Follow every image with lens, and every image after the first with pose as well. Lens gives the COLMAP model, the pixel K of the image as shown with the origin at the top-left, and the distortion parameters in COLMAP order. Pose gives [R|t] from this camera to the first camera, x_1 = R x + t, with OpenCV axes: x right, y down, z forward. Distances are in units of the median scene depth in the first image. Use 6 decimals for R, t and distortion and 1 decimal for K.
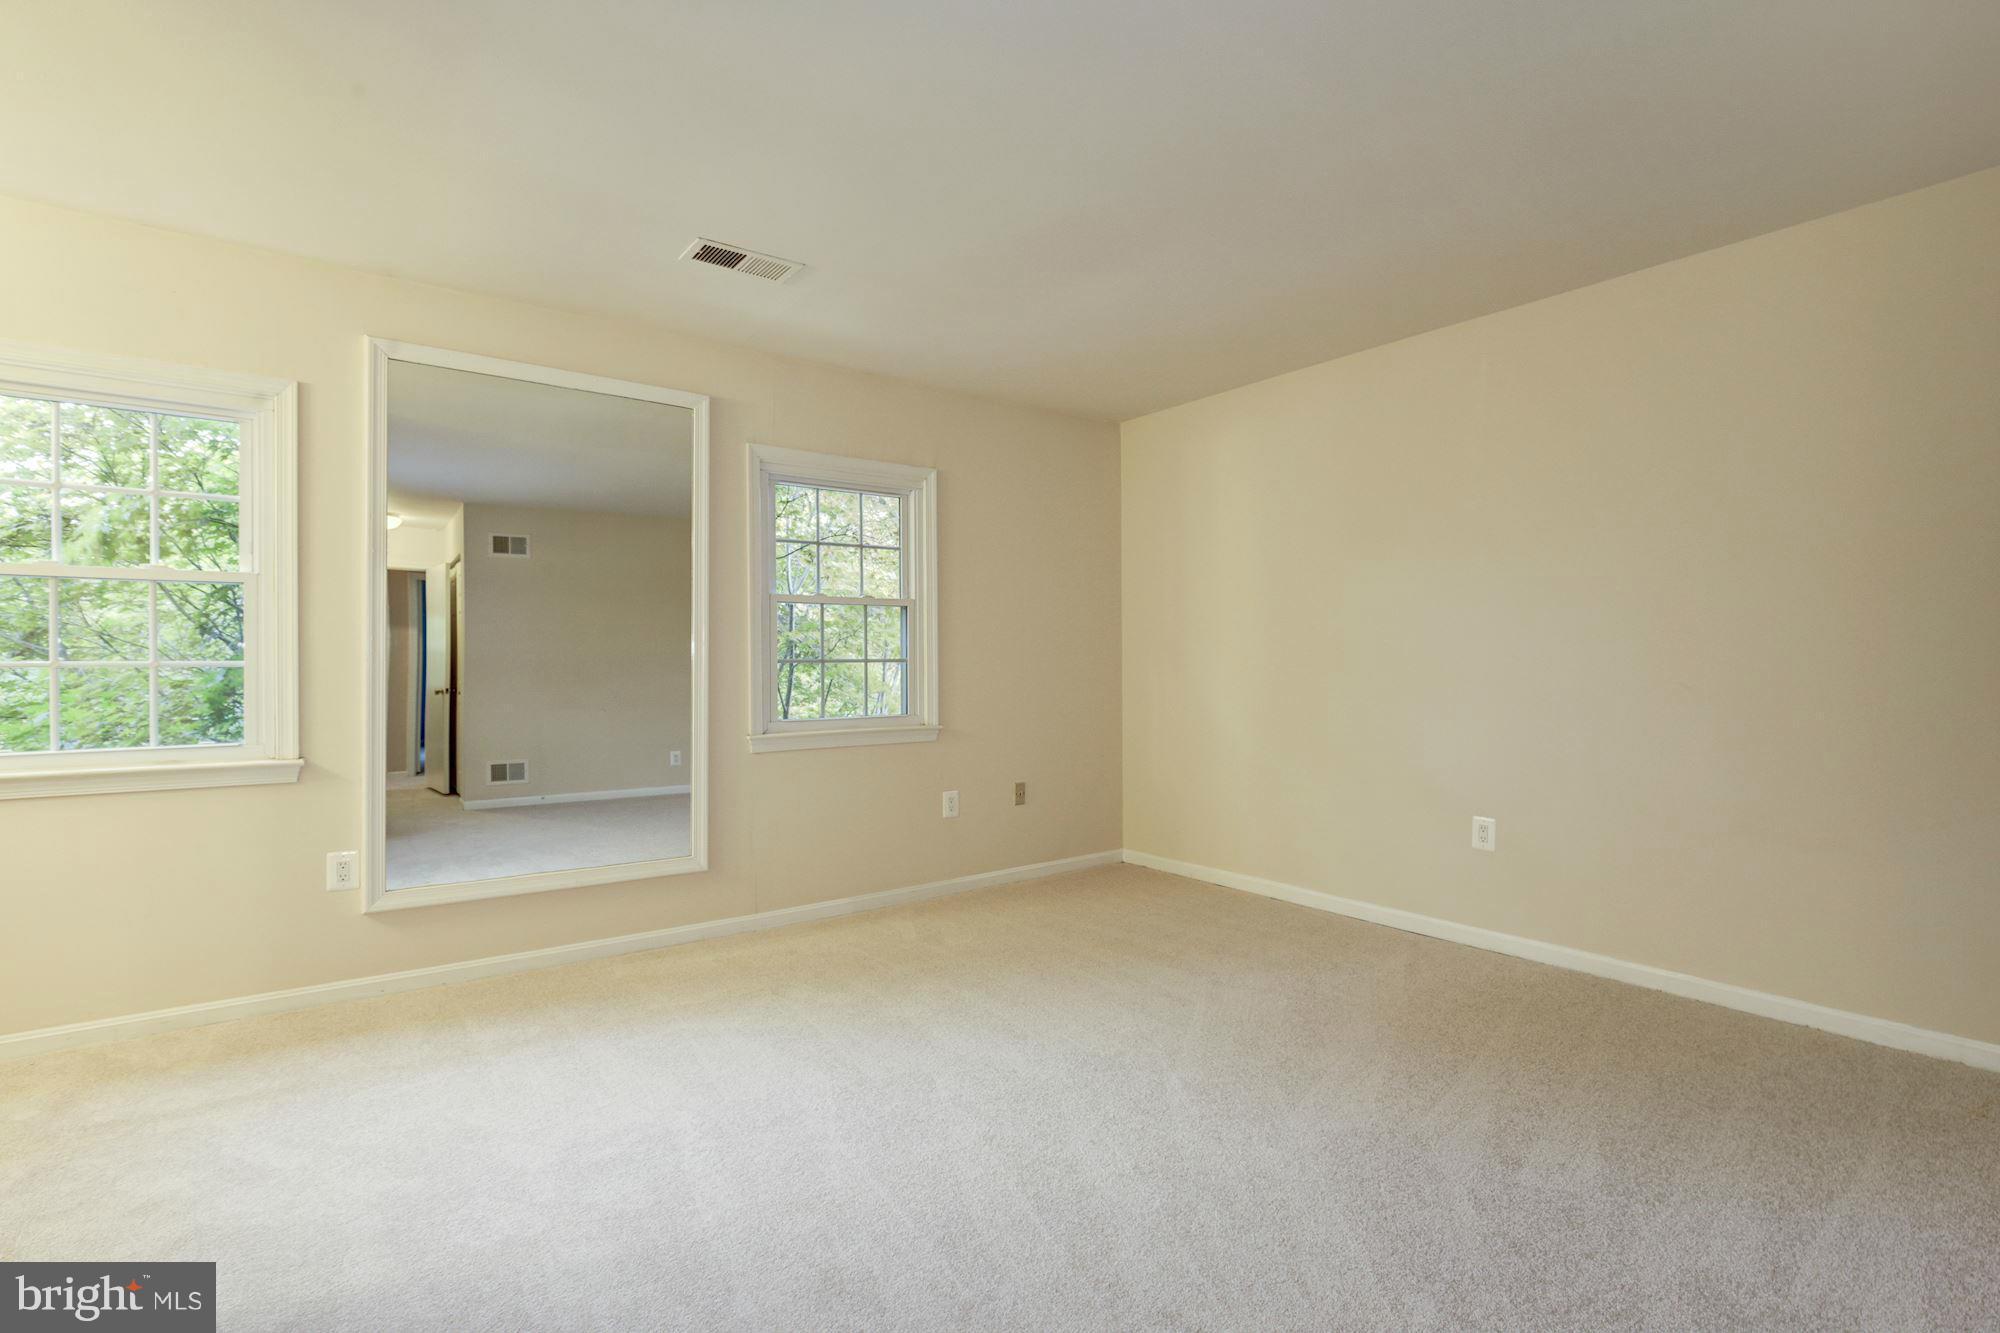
lens RADIAL K [[940.7, 0, 993.0], [0, 940.7, 667.4], [0, 0, 1]] dist [-0.013144, 0.001435]
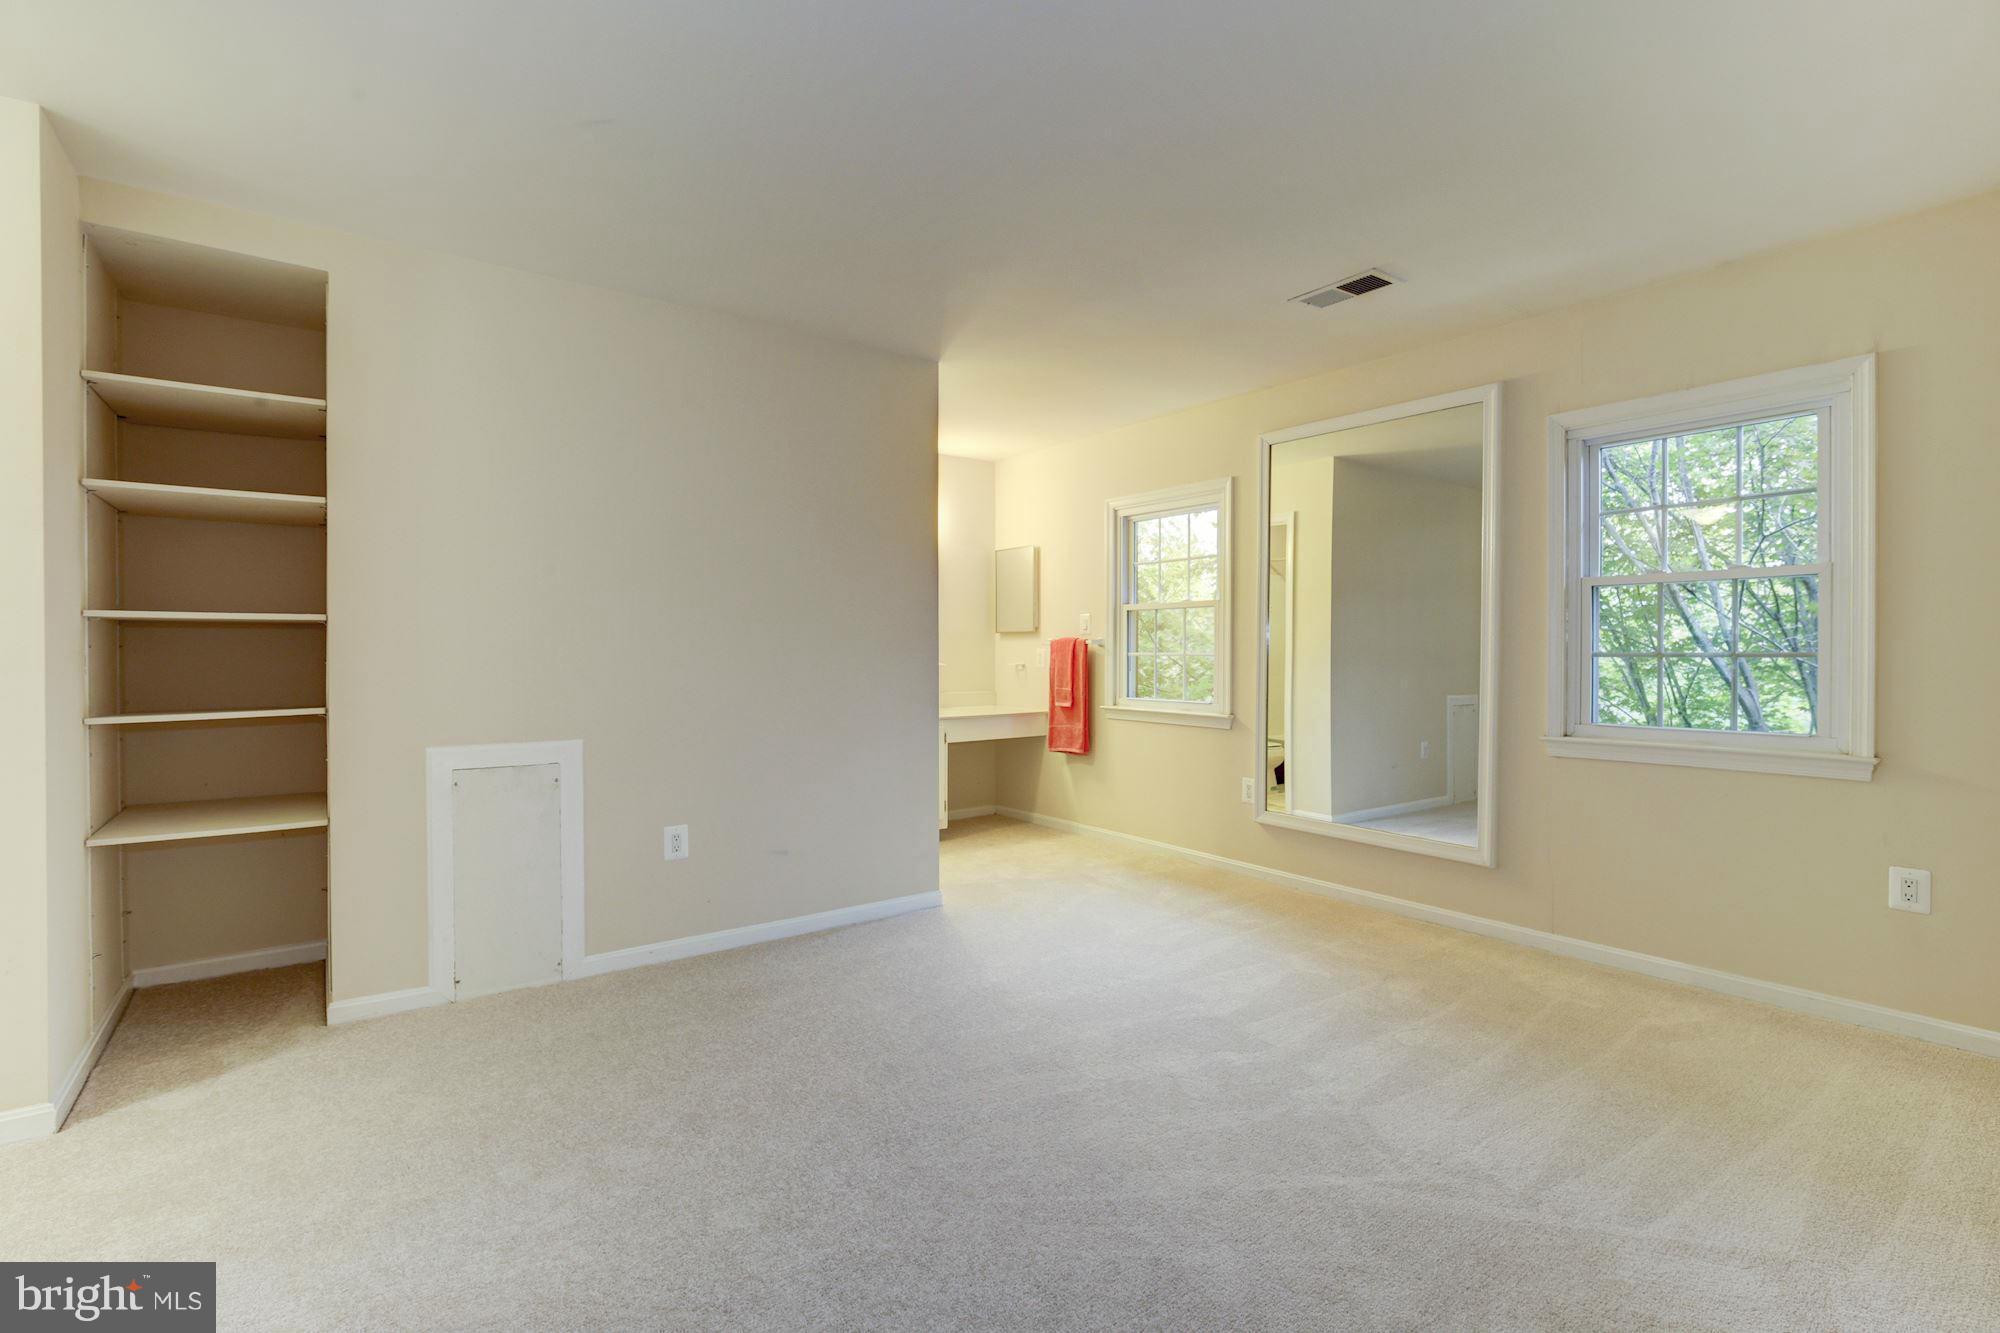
lens RADIAL K [[940.7, 0, 993.0], [0, 940.7, 667.4], [0, 0, 1]] dist [-0.013144, 0.001435]
pose [[-0.011273, 0.018717, -0.999761, 0.682064], [-0.009531, 0.999777, 0.018825, -0.006502], [0.999891, 0.009741, -0.011093, 0.491363]]
